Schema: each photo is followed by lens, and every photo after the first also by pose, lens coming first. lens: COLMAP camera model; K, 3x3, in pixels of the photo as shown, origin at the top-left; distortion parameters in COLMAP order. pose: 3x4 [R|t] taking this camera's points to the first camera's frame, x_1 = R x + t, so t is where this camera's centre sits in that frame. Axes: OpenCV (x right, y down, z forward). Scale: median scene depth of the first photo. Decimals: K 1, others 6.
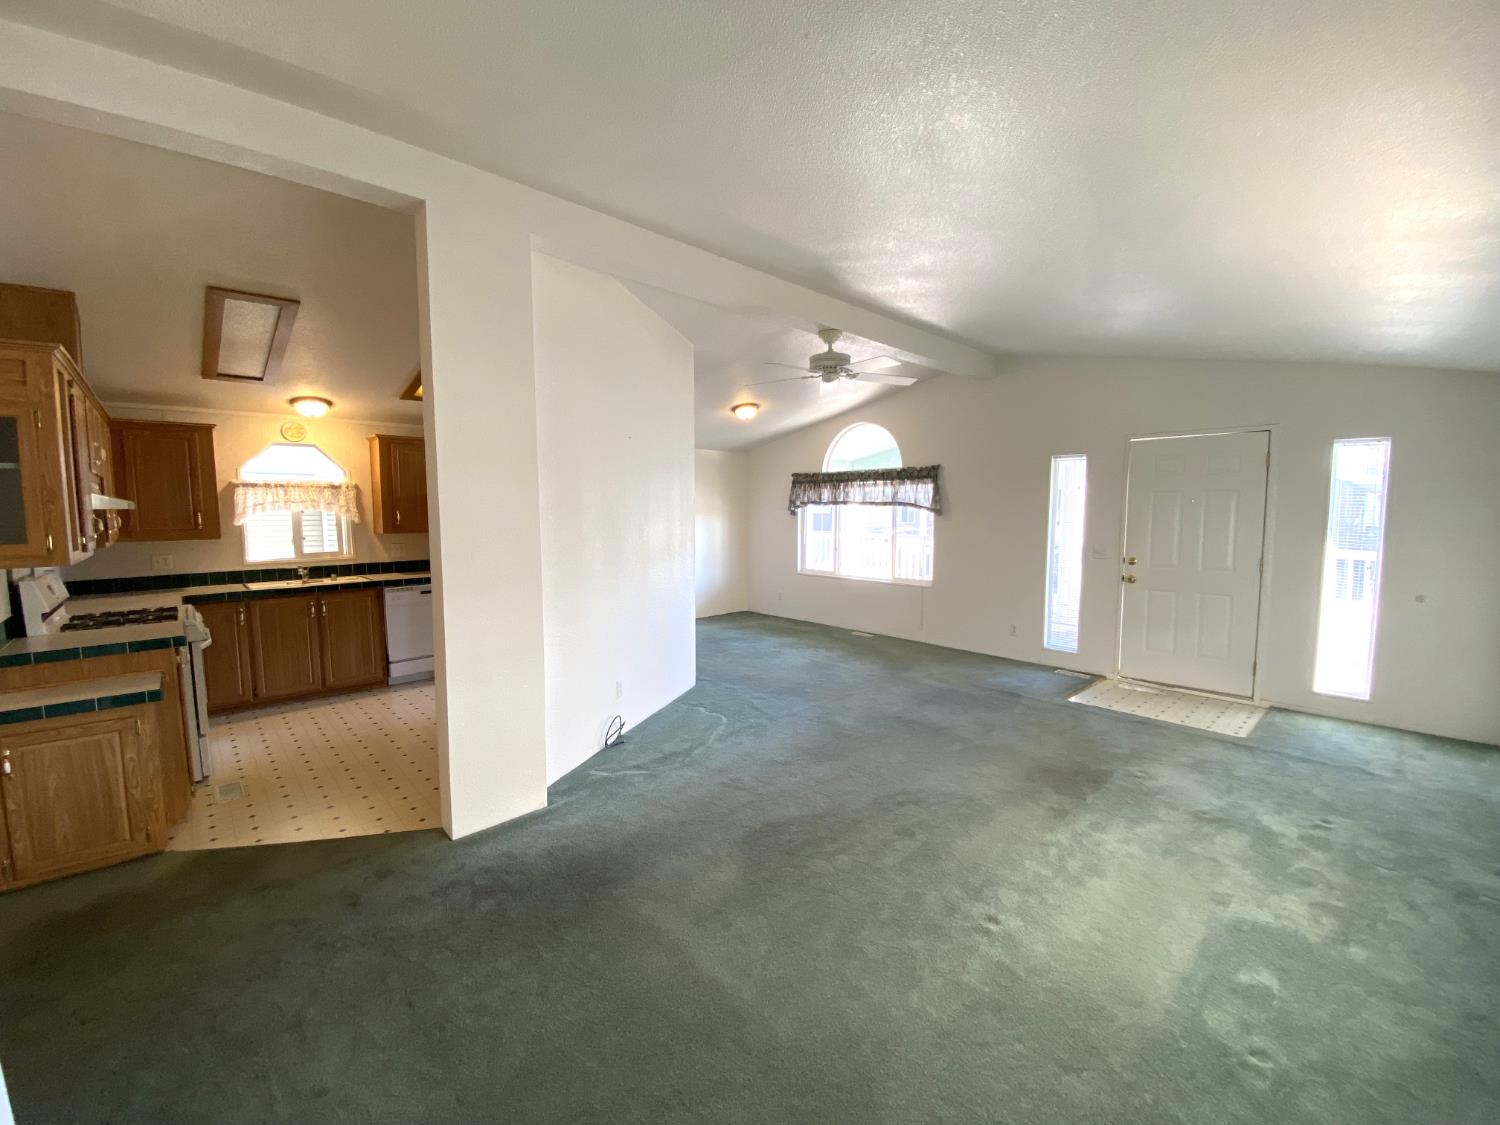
lens RADIAL K [[610.6, 0, 750.0], [0, 610.6, 562.5], [0, 0, 1]] dist [0.000648, -0.013069]
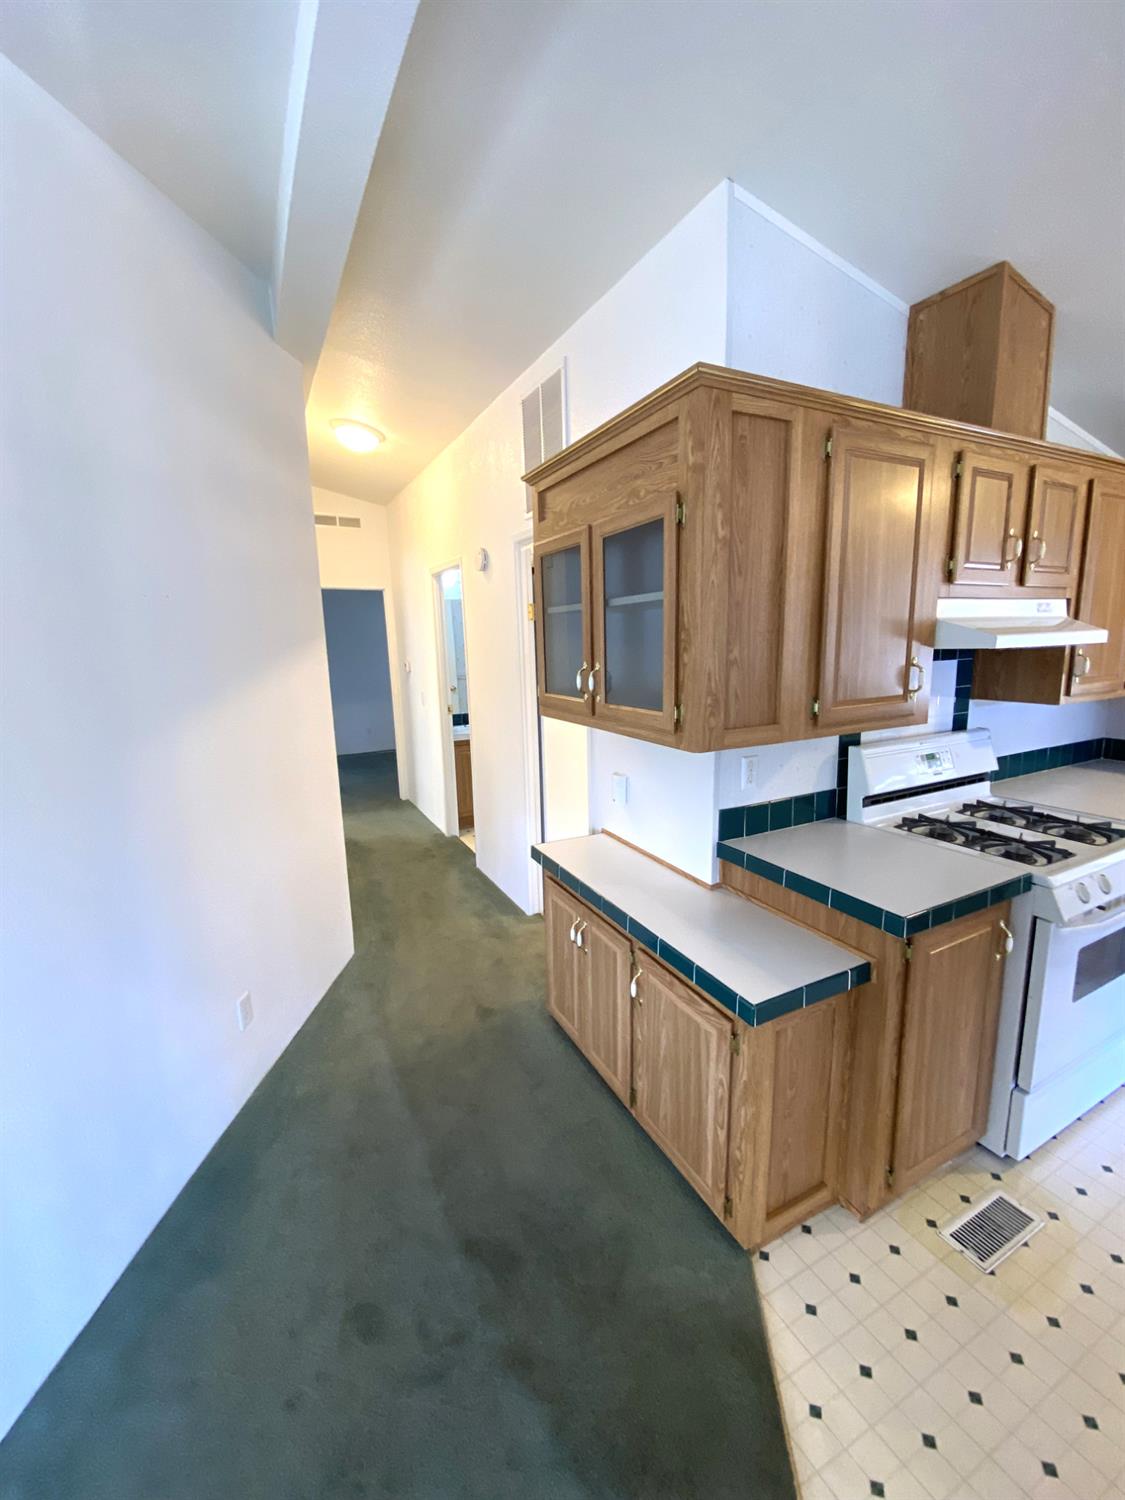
lens RADIAL K [[601.7, 0, 562.5], [0, 601.7, 750.0], [0, 0, 1]] dist [0.026984, -0.026972]
pose [[-0.276296, 0.192441, -0.941609, -0.279897], [-0.059692, 0.974420, 0.216662, -0.068810], [0.959217, 0.116070, -0.257741, 0.560011]]
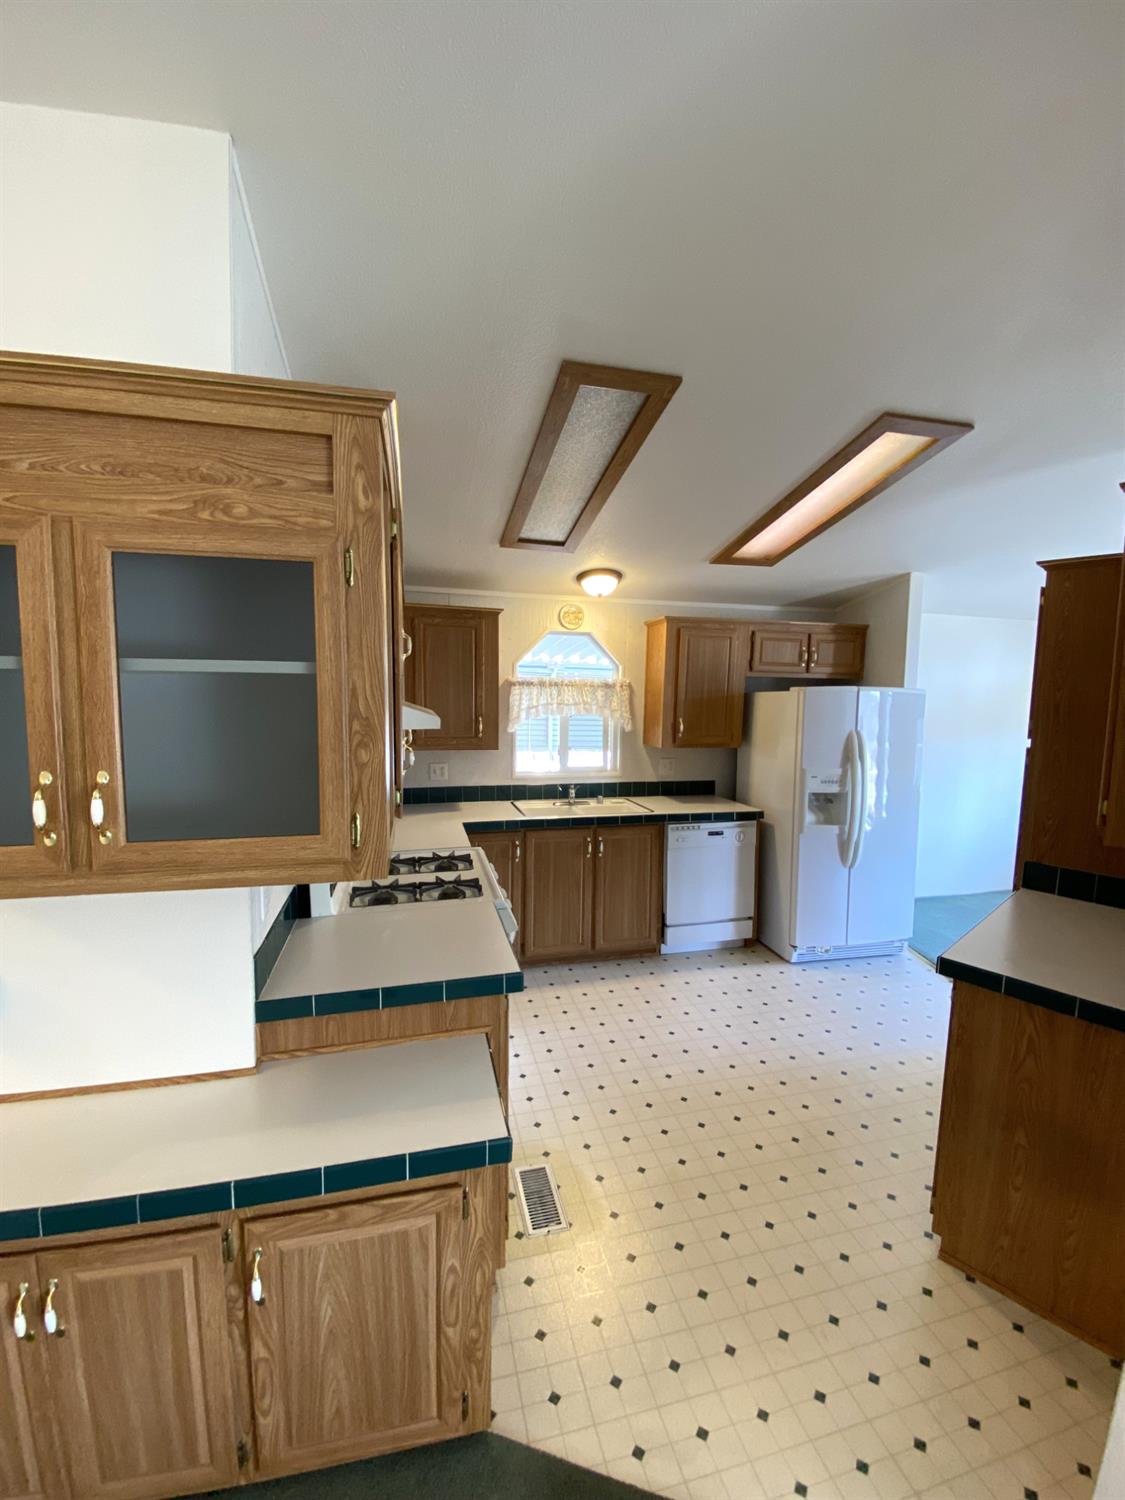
lens RADIAL K [[601.7, 0, 562.5], [0, 601.7, 750.0], [0, 0, 1]] dist [0.026984, -0.026972]
pose [[0.873791, 0.064936, -0.481947, -0.432464], [-0.064393, 0.997768, 0.017689, -0.062545], [0.482020, 0.015578, 0.876022, 0.353287]]
